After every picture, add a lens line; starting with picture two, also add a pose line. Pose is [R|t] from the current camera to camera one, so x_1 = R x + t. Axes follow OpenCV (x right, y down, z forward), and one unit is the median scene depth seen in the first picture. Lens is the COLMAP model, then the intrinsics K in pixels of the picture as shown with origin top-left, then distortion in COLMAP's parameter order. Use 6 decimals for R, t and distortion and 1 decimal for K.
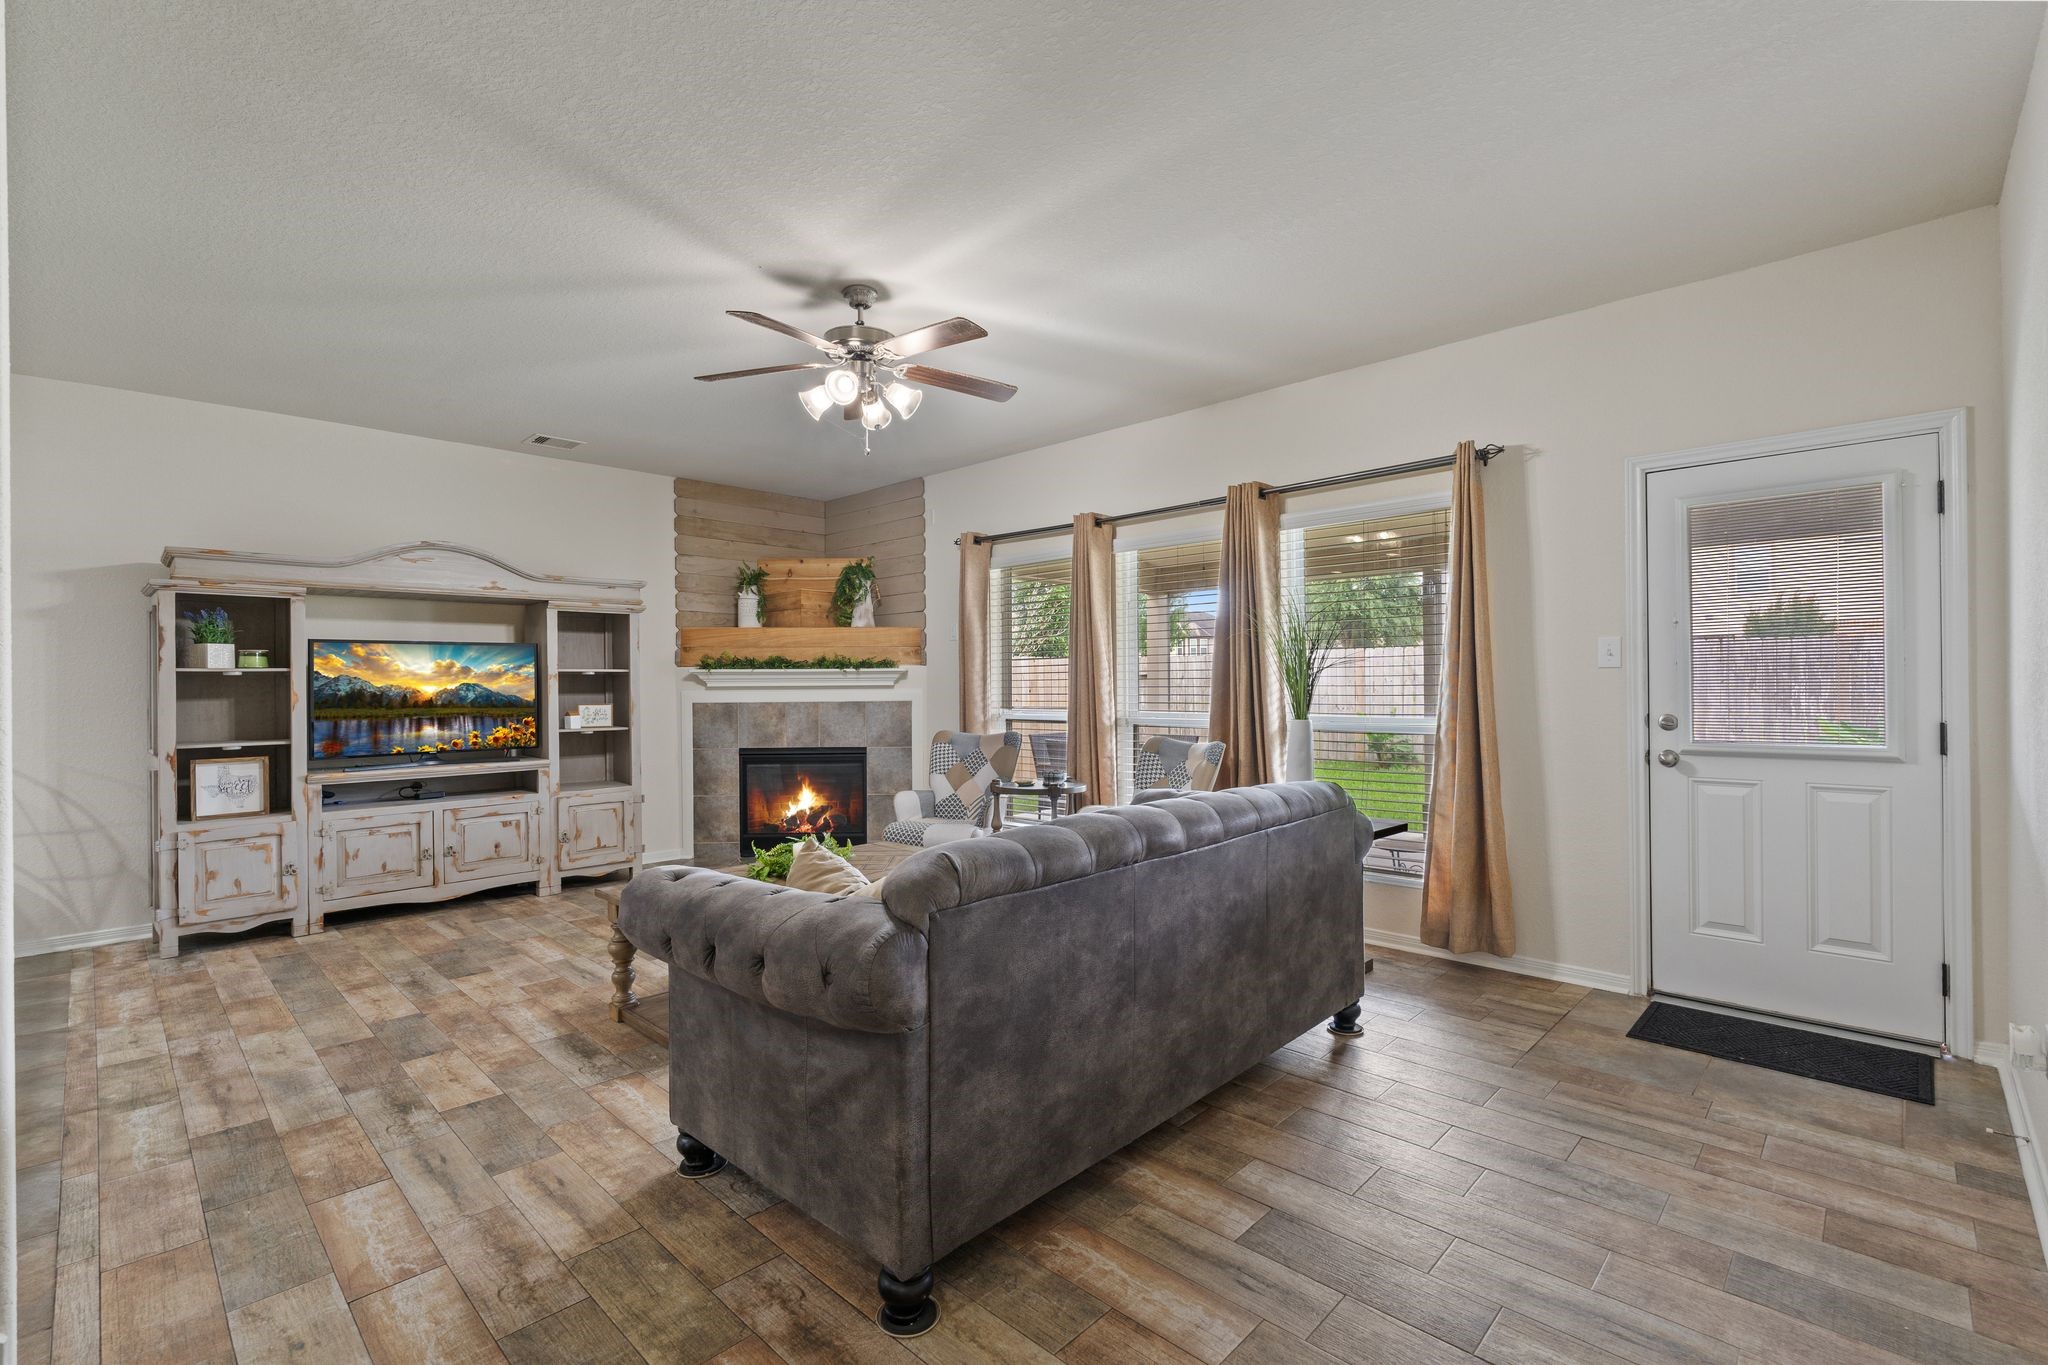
lens RADIAL K [[908.0, 0, 1021.5], [0, 908.0, 700.8], [0, 0, 1]] dist [-0.000972, -0.000028]
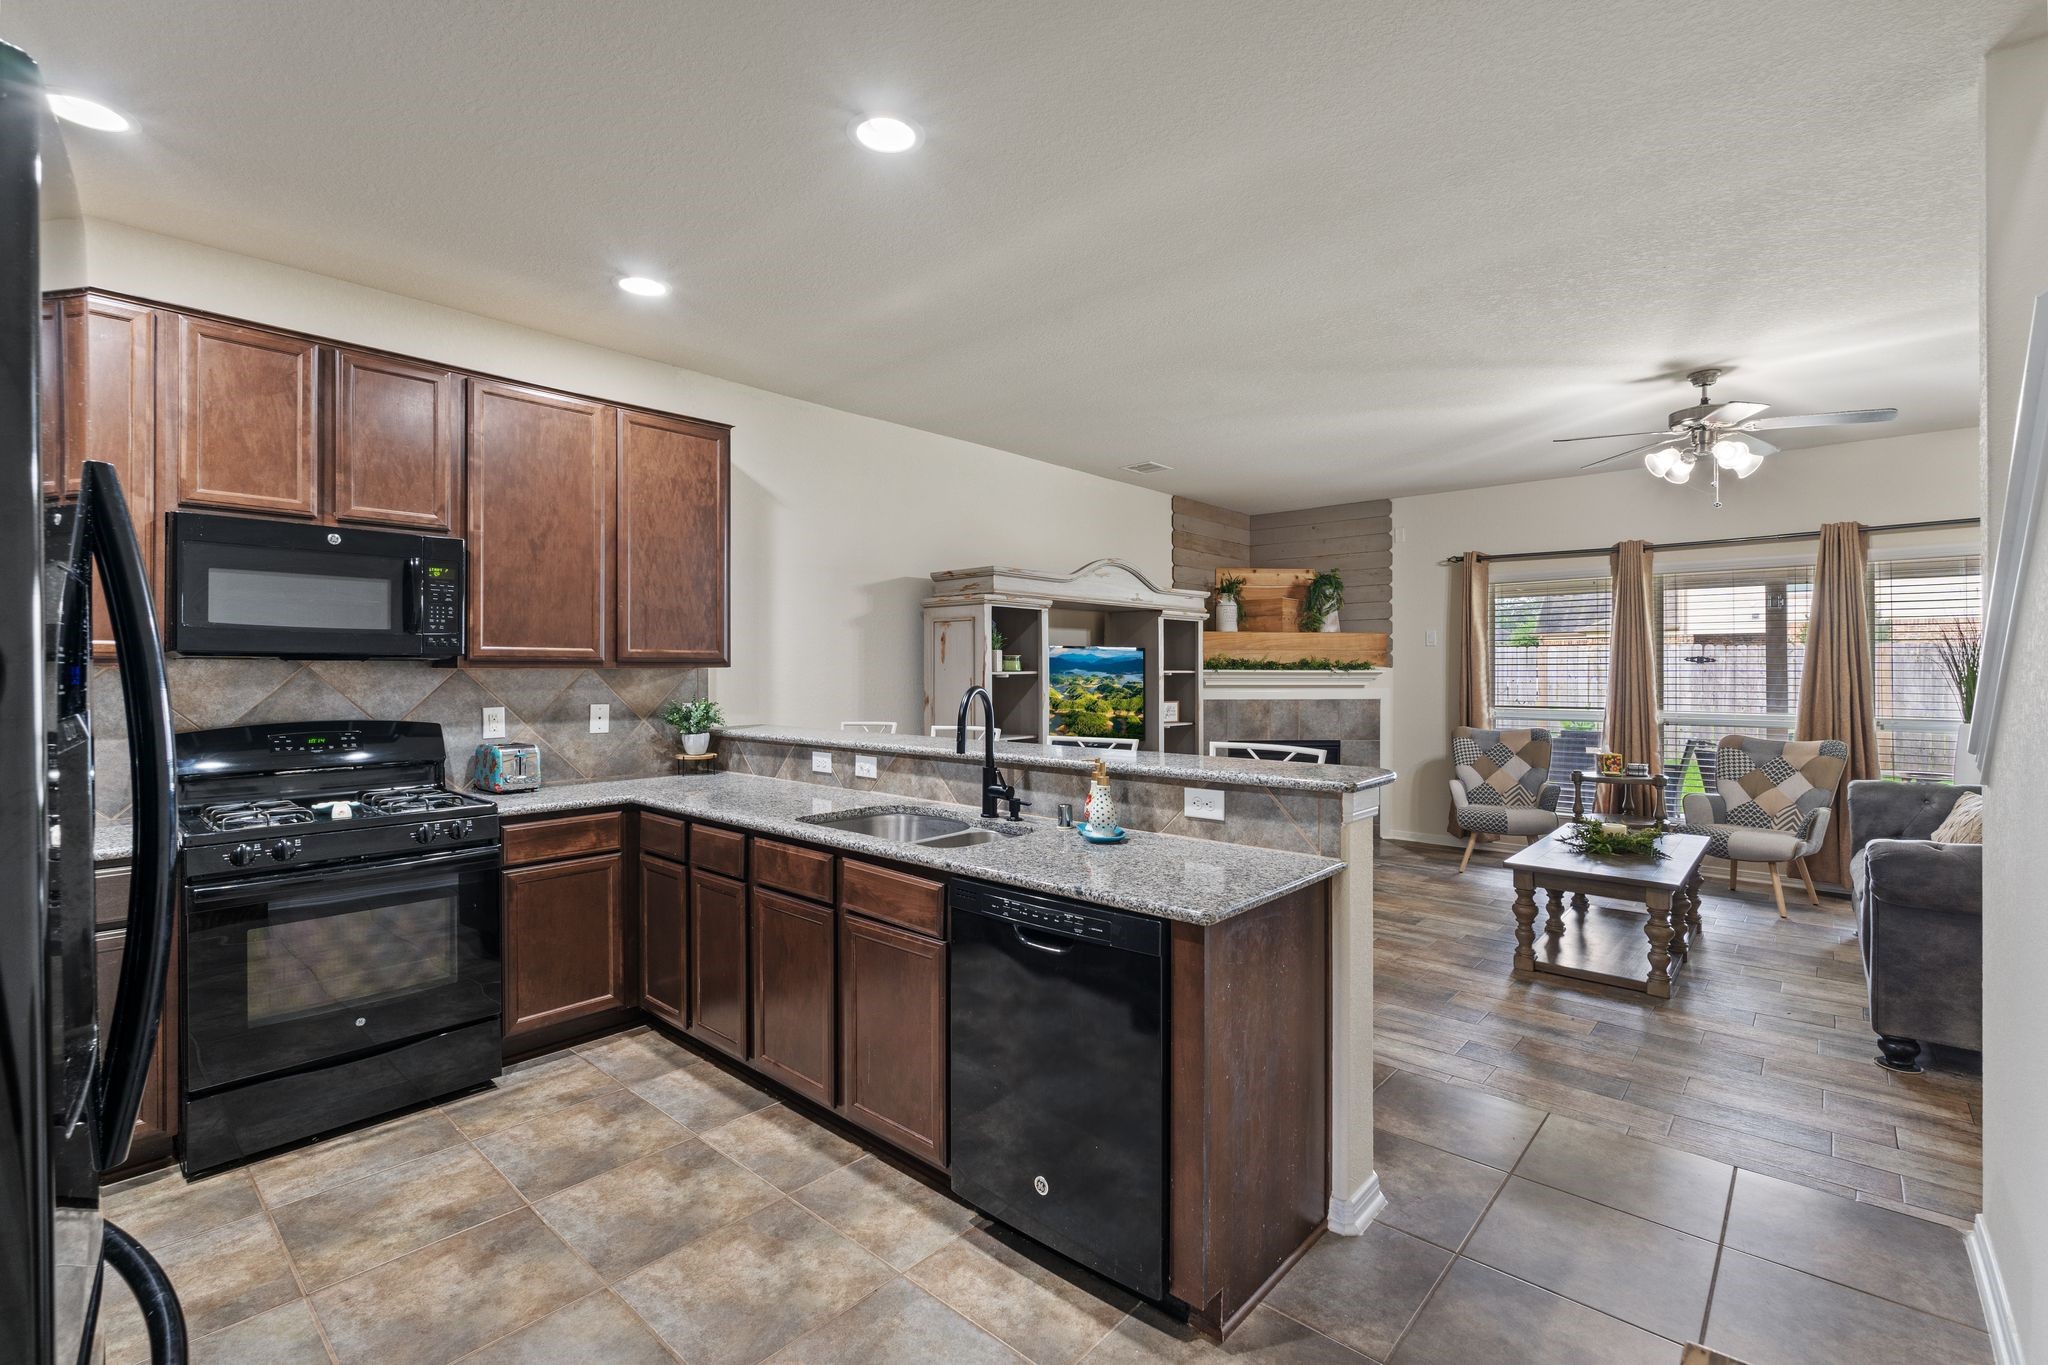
lens RADIAL K [[911.7, 0, 1024.0], [0, 911.7, 682.5], [0, 0, 1]] dist [-0.000681, -0.000106]
pose [[0.998670, 0.007474, 0.051016, -0.625240], [-0.007148, 0.999953, -0.006568, -0.010160], [-0.051063, 0.006195, 0.998676, -0.097722]]
